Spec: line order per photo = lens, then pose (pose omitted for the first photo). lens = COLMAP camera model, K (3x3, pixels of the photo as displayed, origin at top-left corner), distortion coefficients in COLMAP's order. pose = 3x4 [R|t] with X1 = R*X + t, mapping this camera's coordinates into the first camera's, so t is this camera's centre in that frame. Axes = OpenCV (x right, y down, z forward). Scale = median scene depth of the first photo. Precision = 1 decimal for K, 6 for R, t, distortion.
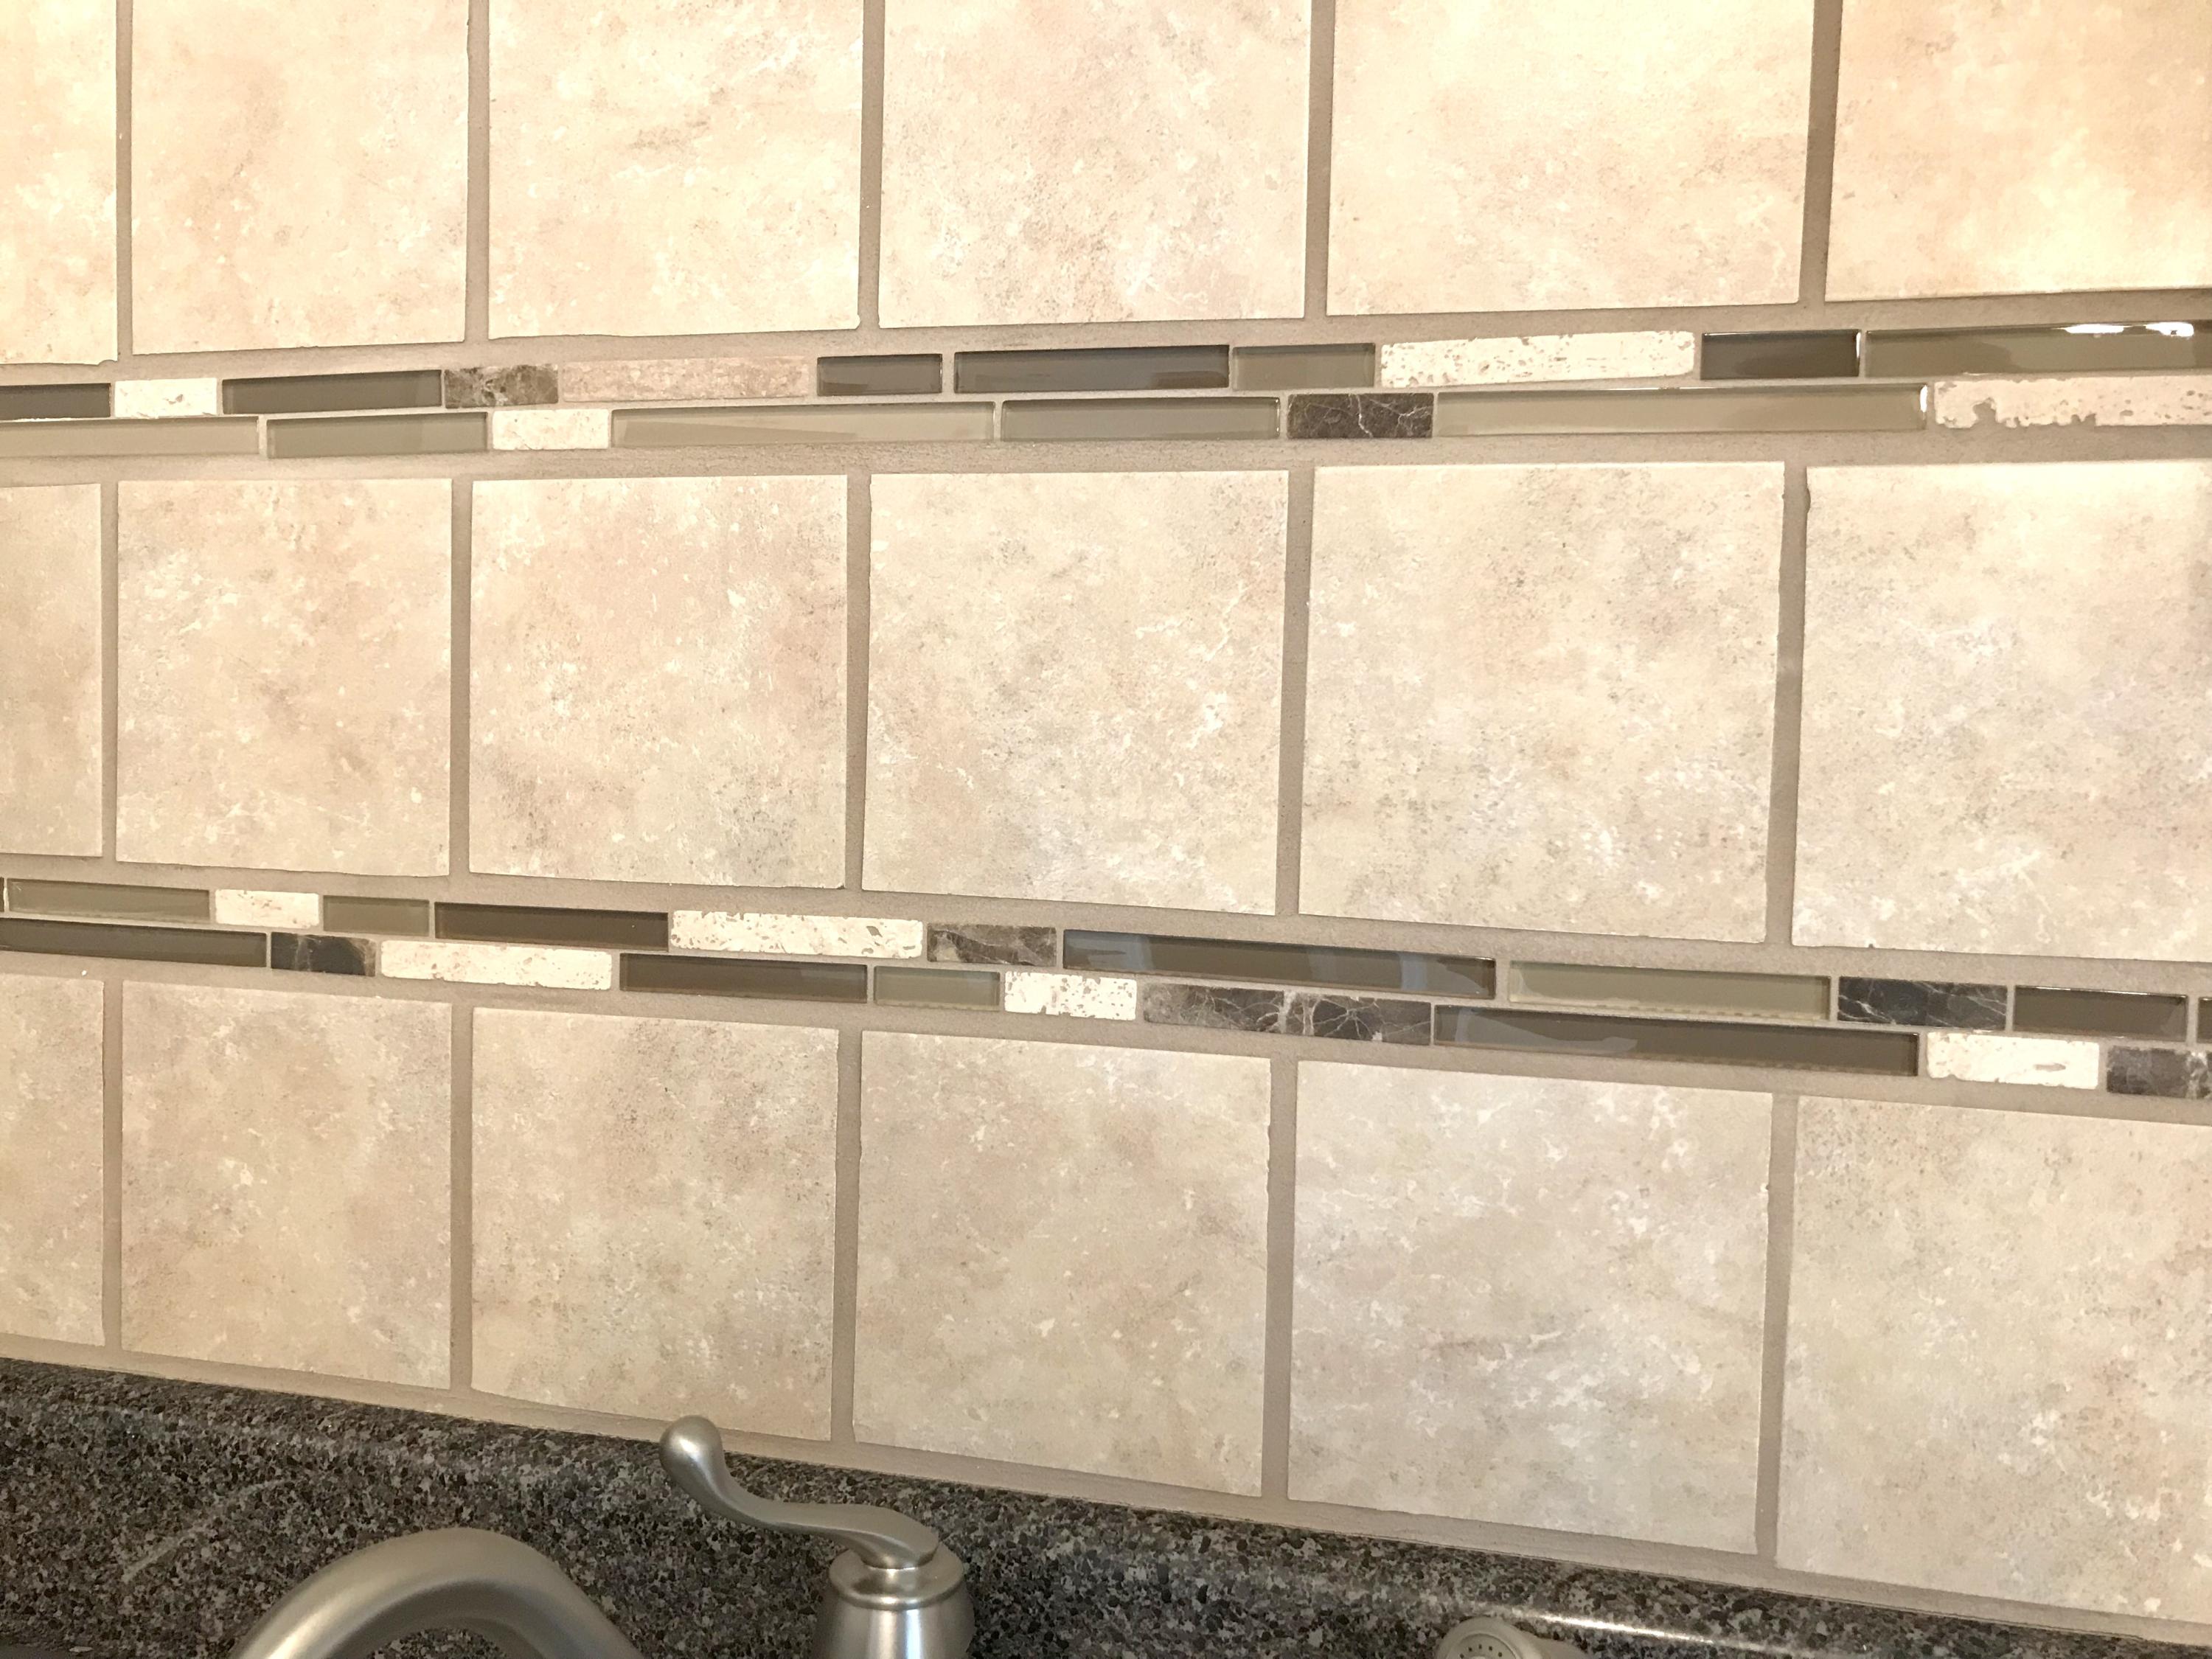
lens RADIAL K [[1804.9, 0, 1106.0], [0, 1804.9, 829.5], [0, 0, 1]] dist [0.094550, -0.137222]
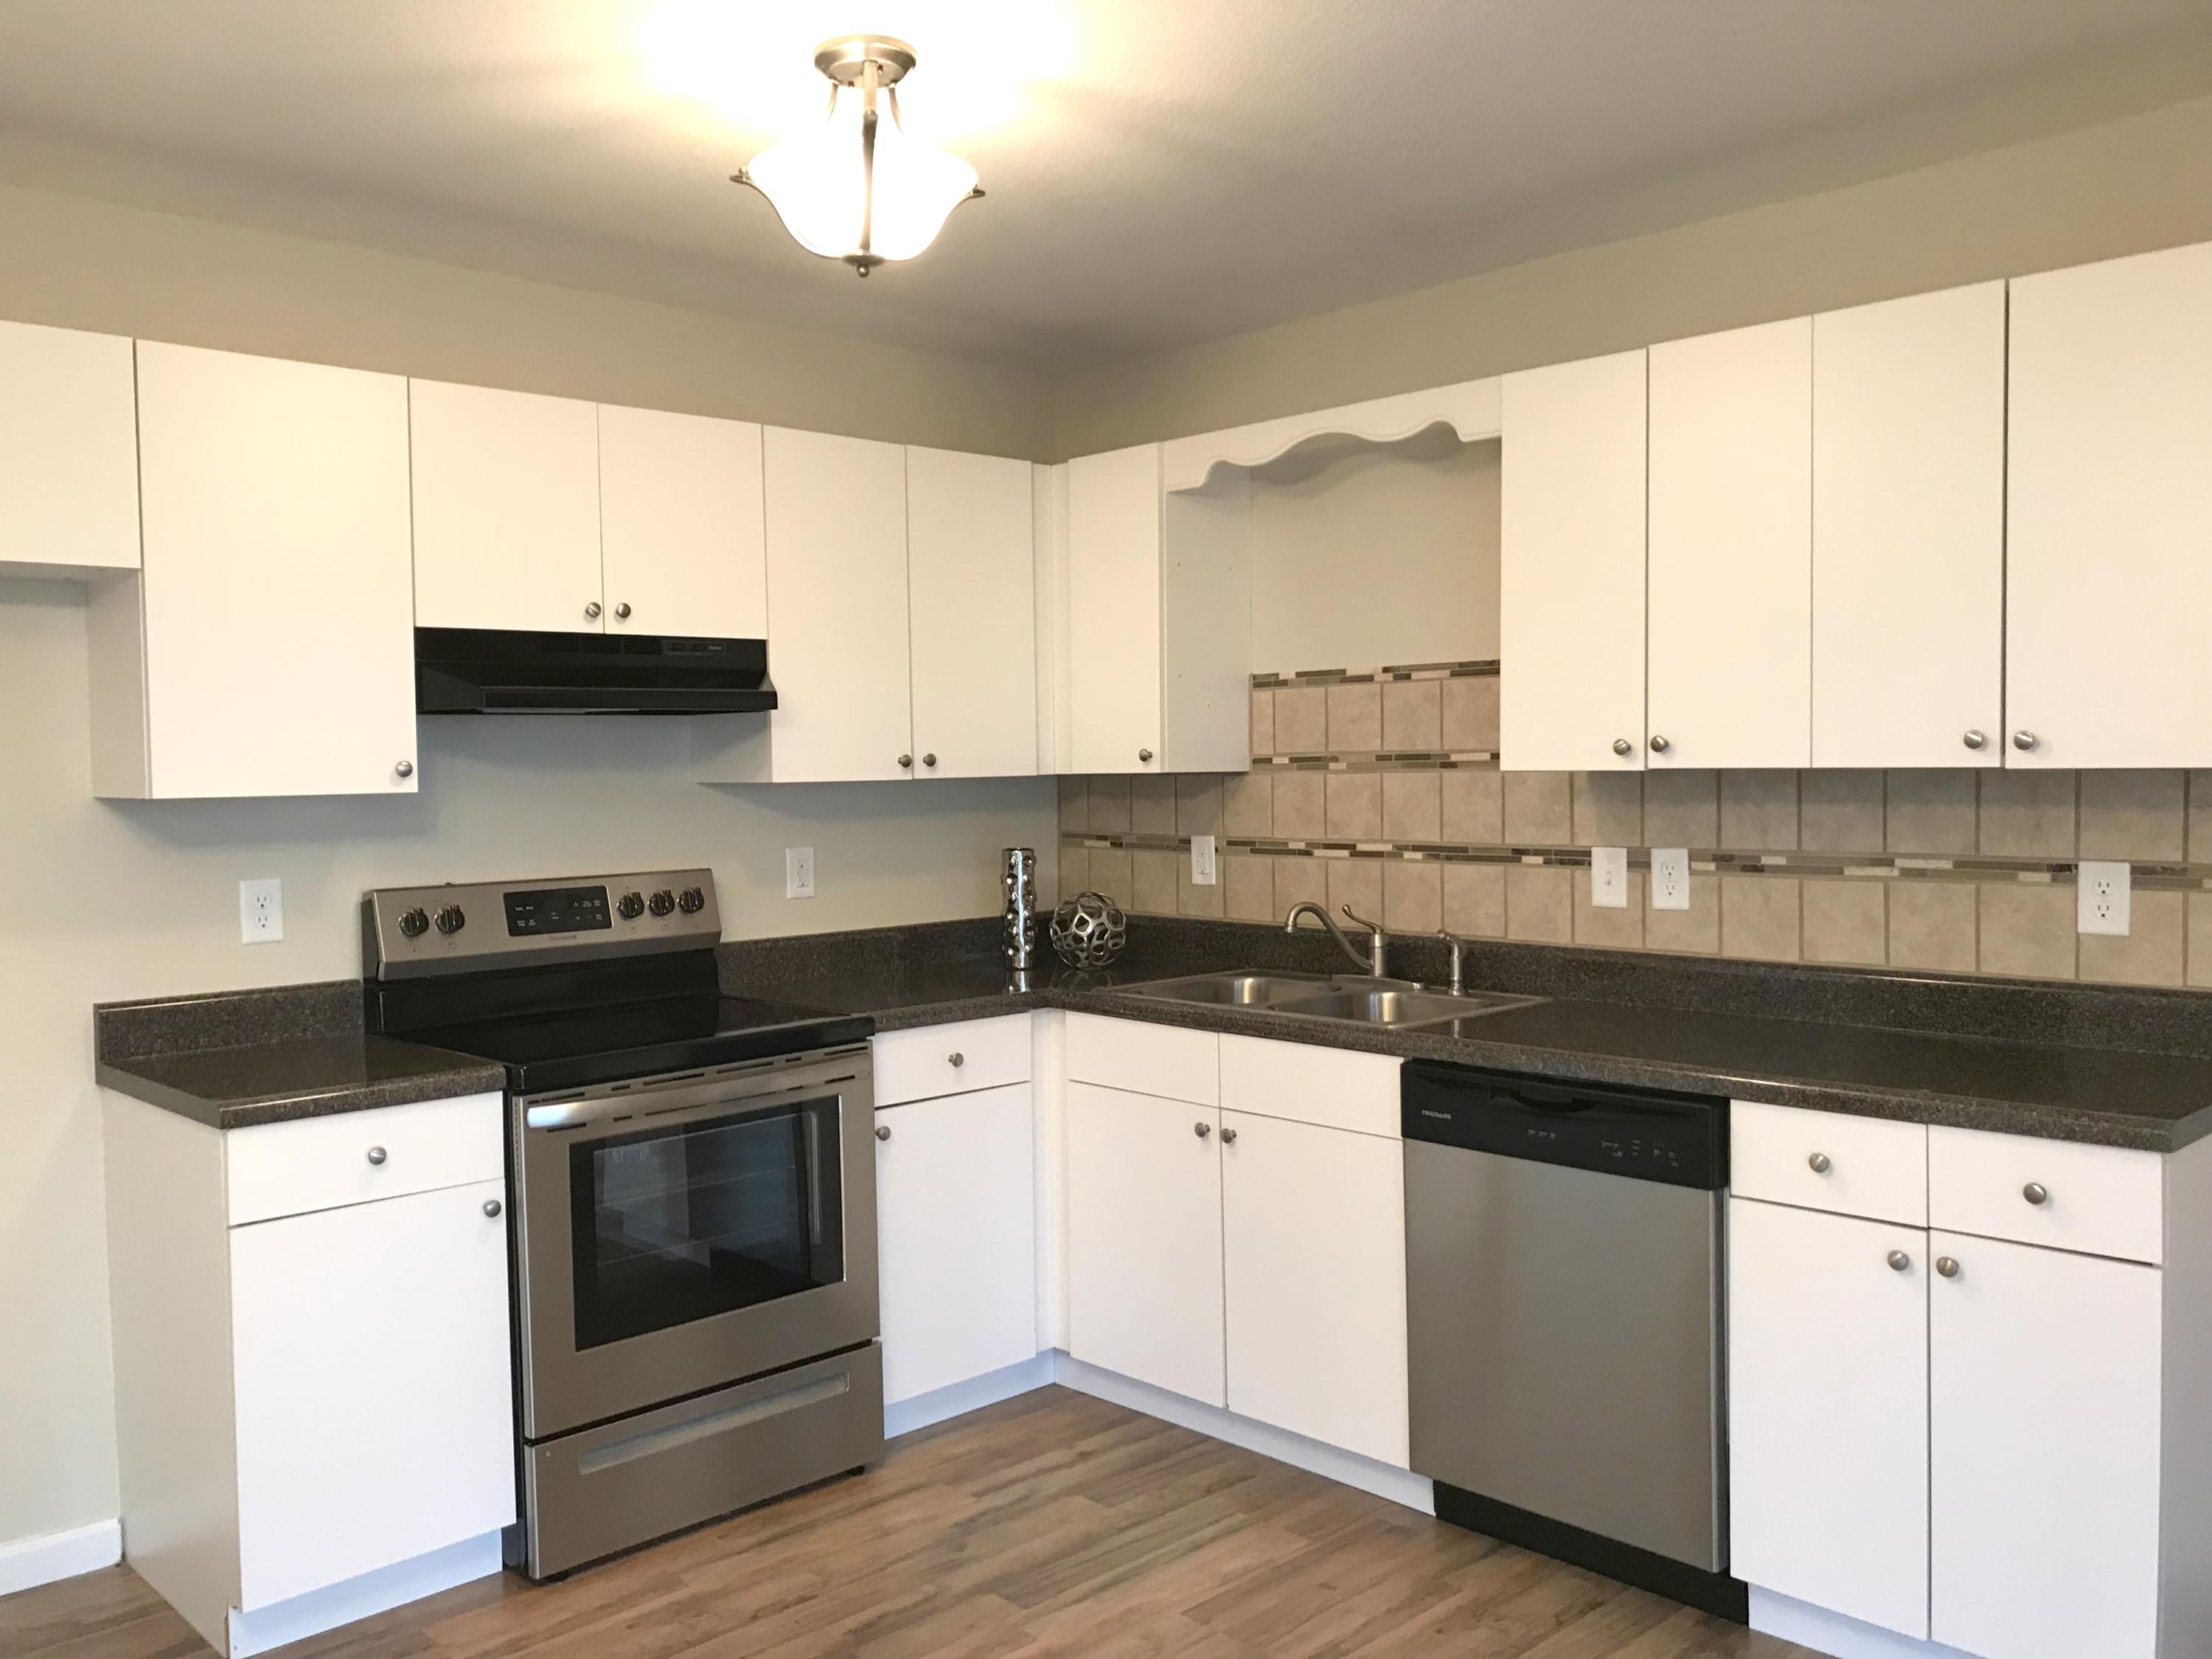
lens RADIAL K [[1804.9, 0, 1106.0], [0, 1804.9, 829.5], [0, 0, 1]] dist [0.094550, -0.137222]
pose [[0.862668, -0.018784, -0.505422, 2.232198], [0.012258, 0.999793, -0.016236, 0.089835], [0.505622, 0.007811, 0.862720, -4.951876]]
